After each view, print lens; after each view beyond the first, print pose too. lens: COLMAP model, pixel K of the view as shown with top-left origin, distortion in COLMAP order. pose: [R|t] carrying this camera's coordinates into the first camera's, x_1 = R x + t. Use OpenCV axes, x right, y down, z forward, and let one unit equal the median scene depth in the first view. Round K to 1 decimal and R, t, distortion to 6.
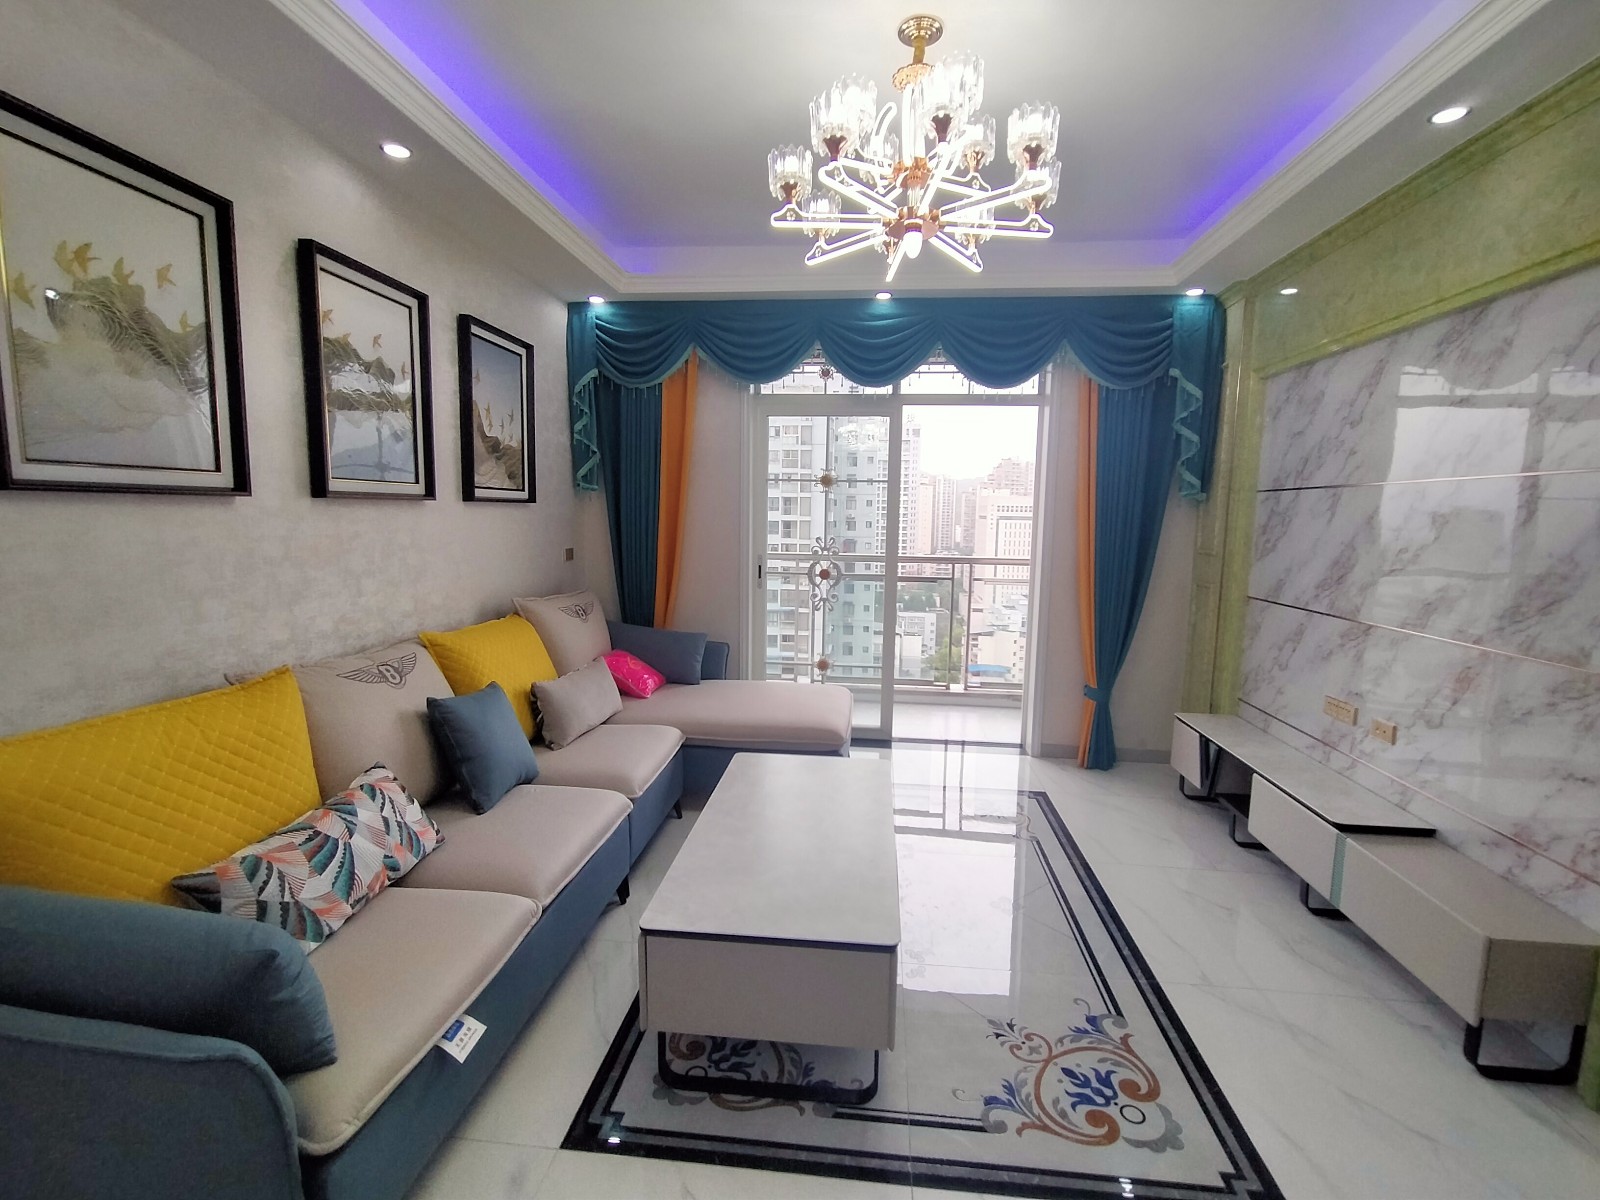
lens RADIAL K [[734.9, 0, 806.6], [0, 734.9, 598.7], [0, 0, 1]] dist [0.005275, -0.000380]
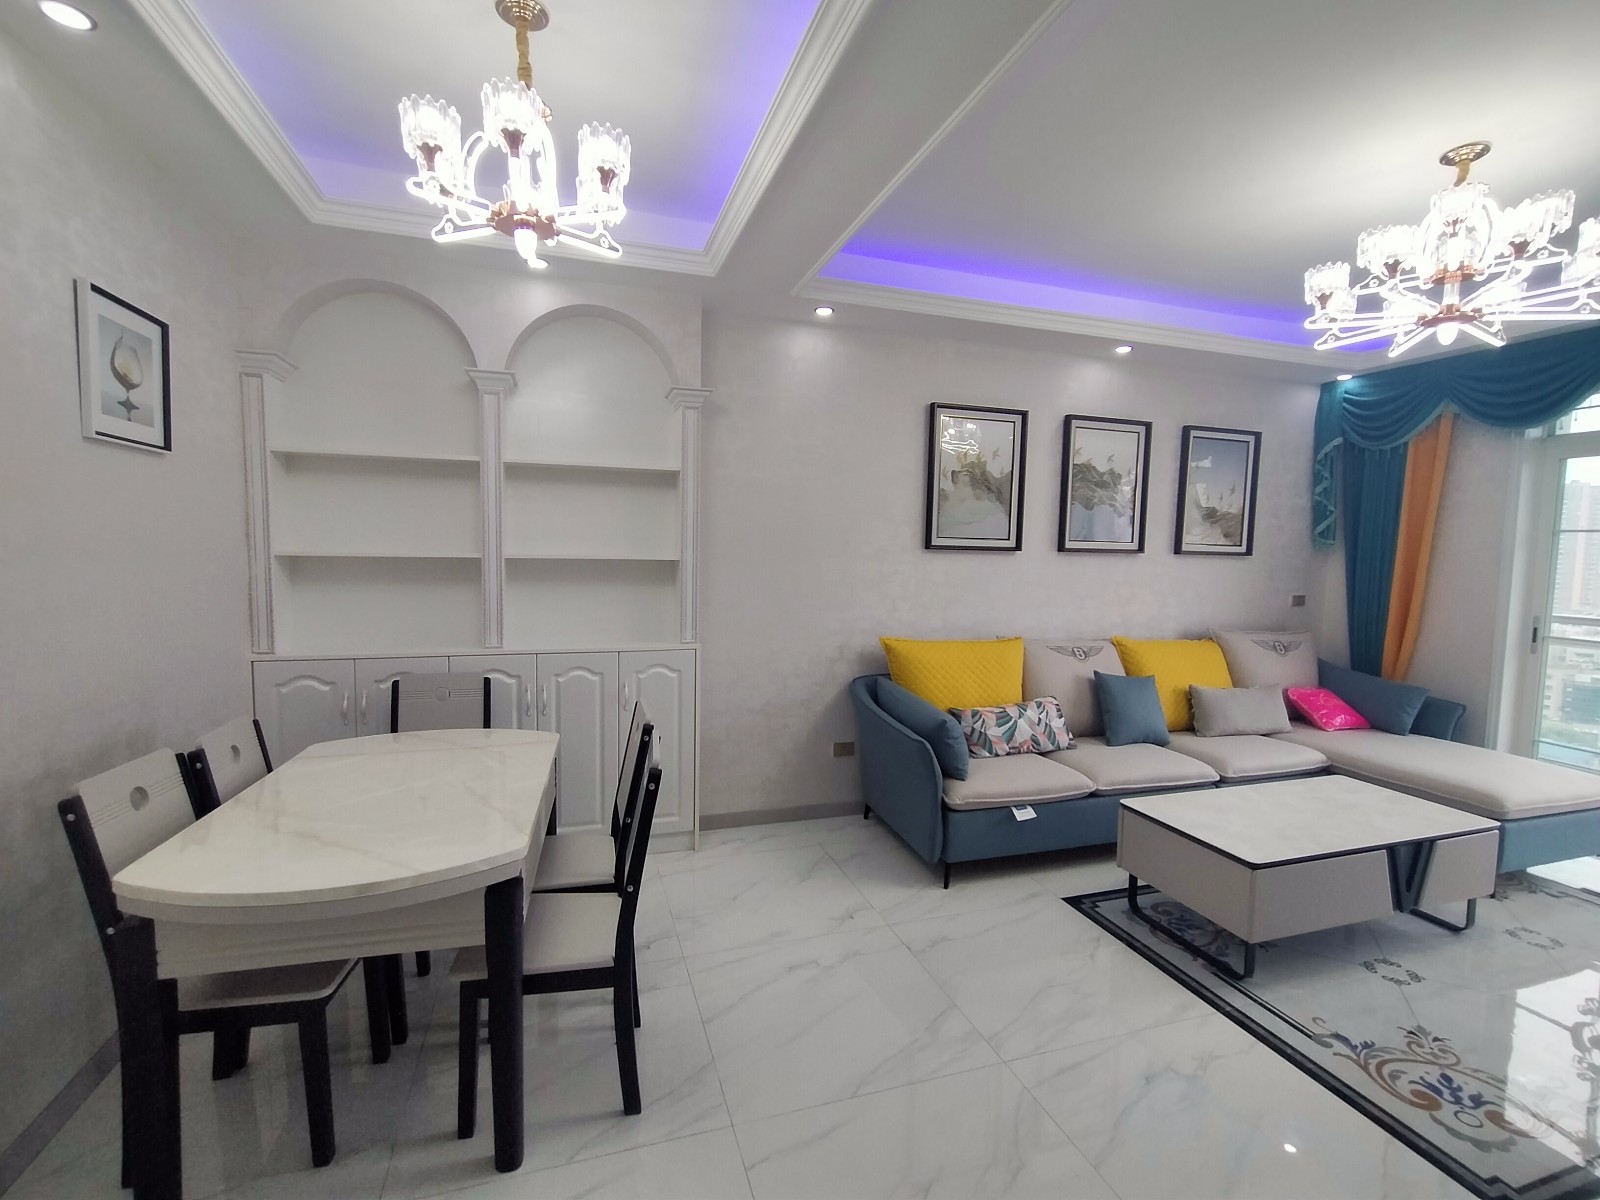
lens RADIAL K [[734.9, 0, 809.2], [0, 734.9, 596.3], [0, 0, 1]] dist [0.005275, -0.000380]
pose [[0.411932, 0.054630, -0.909575, 0.743424], [-0.122802, 0.992423, 0.003991, 0.040725], [0.902902, 0.110054, 0.415520, -0.305082]]
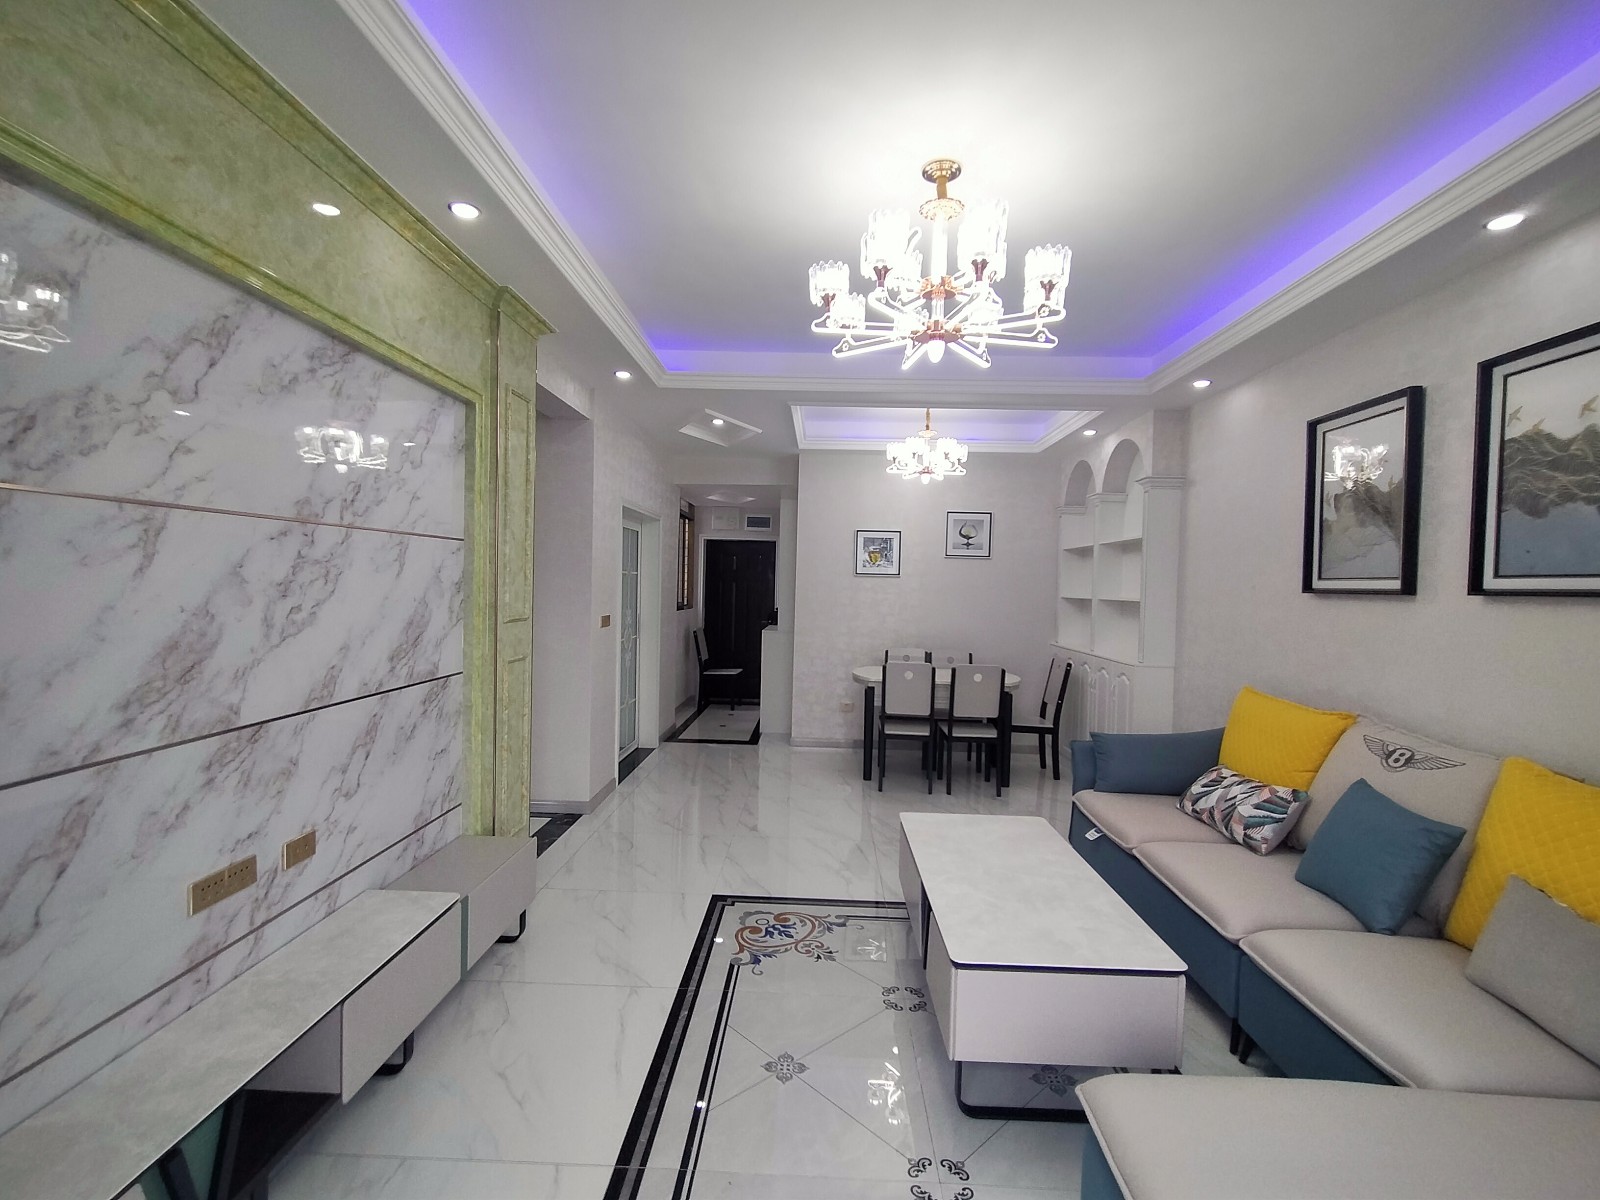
lens RADIAL K [[734.9, 0, 811.2], [0, 734.9, 594.9], [0, 0, 1]] dist [0.005275, -0.000380]
pose [[-0.995682, -0.041121, -0.083222, 0.380118], [-0.051901, 0.989912, 0.131832, -0.230465], [0.076961, 0.135582, -0.987772, 1.982288]]
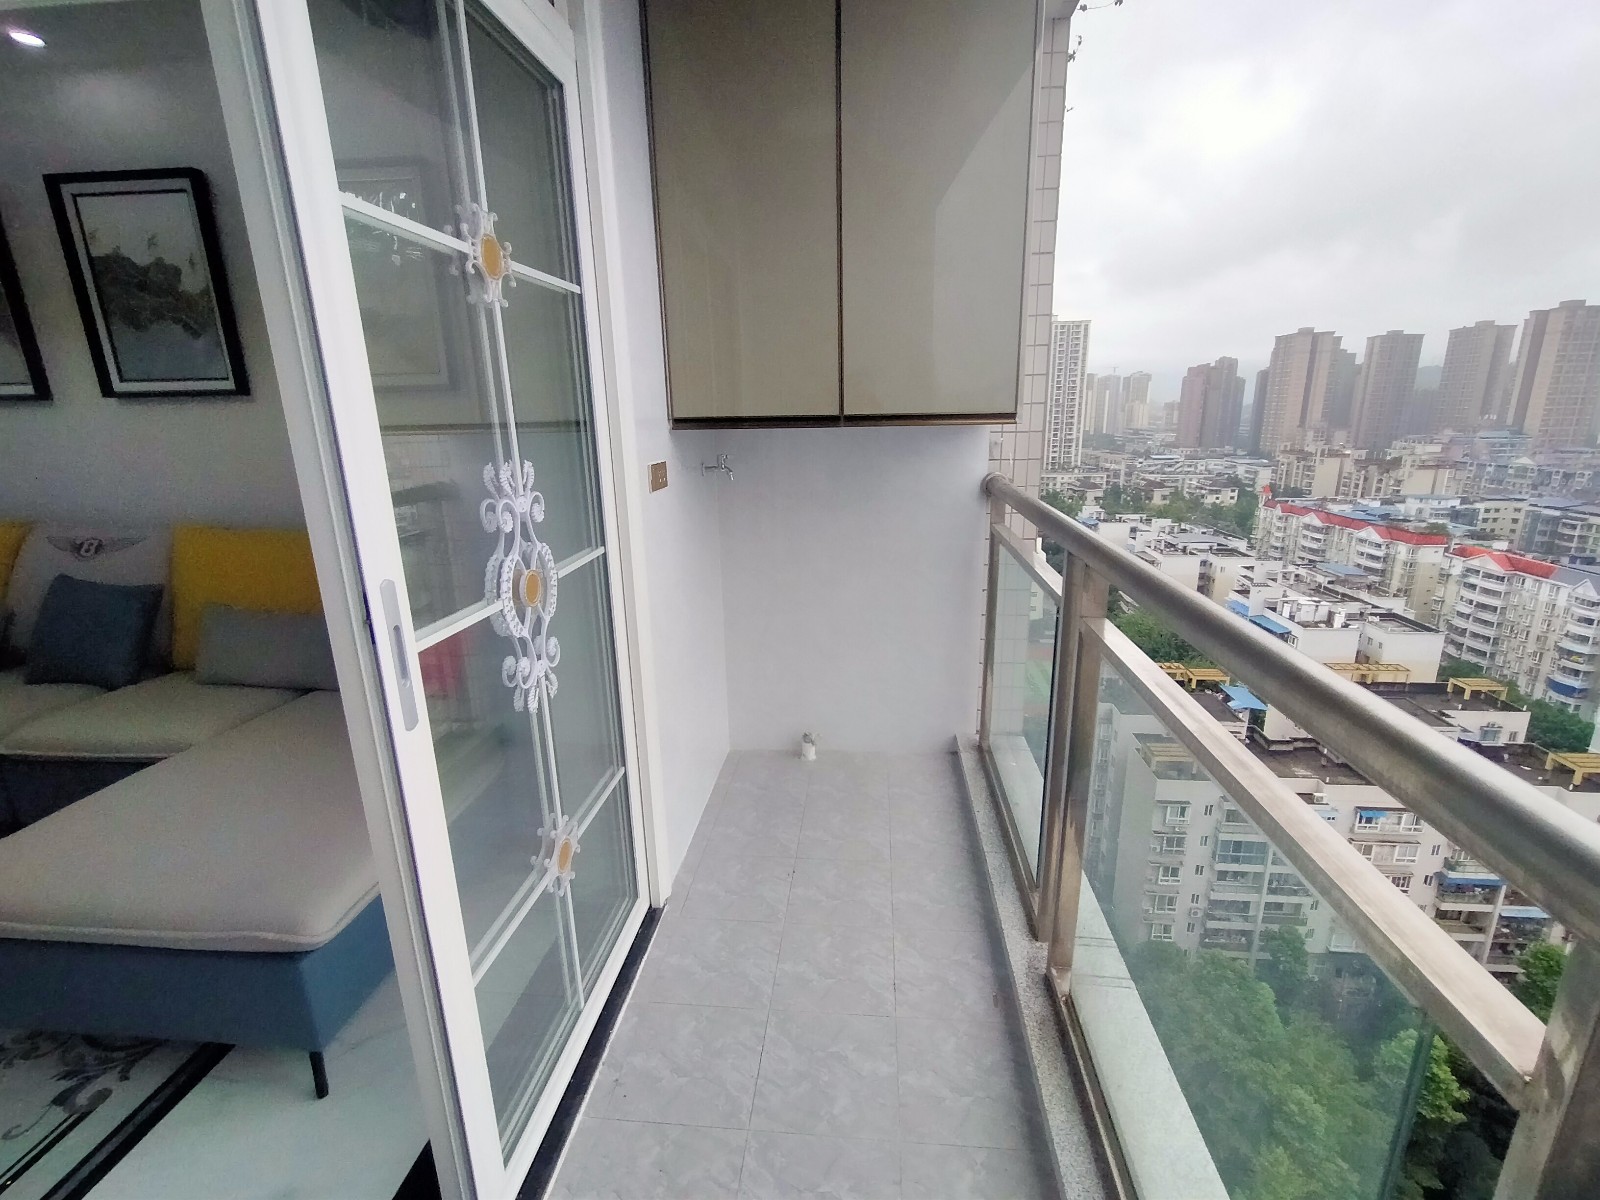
lens RADIAL K [[734.9, 0, 805.5], [0, 734.9, 597.2], [0, 0, 1]] dist [0.005275, -0.000380]
pose [[0.006542, 0.251037, -0.967955, 0.635449], [-0.097447, 0.963529, 0.249230, -0.240071], [0.995219, 0.092694, 0.030766, 2.166750]]
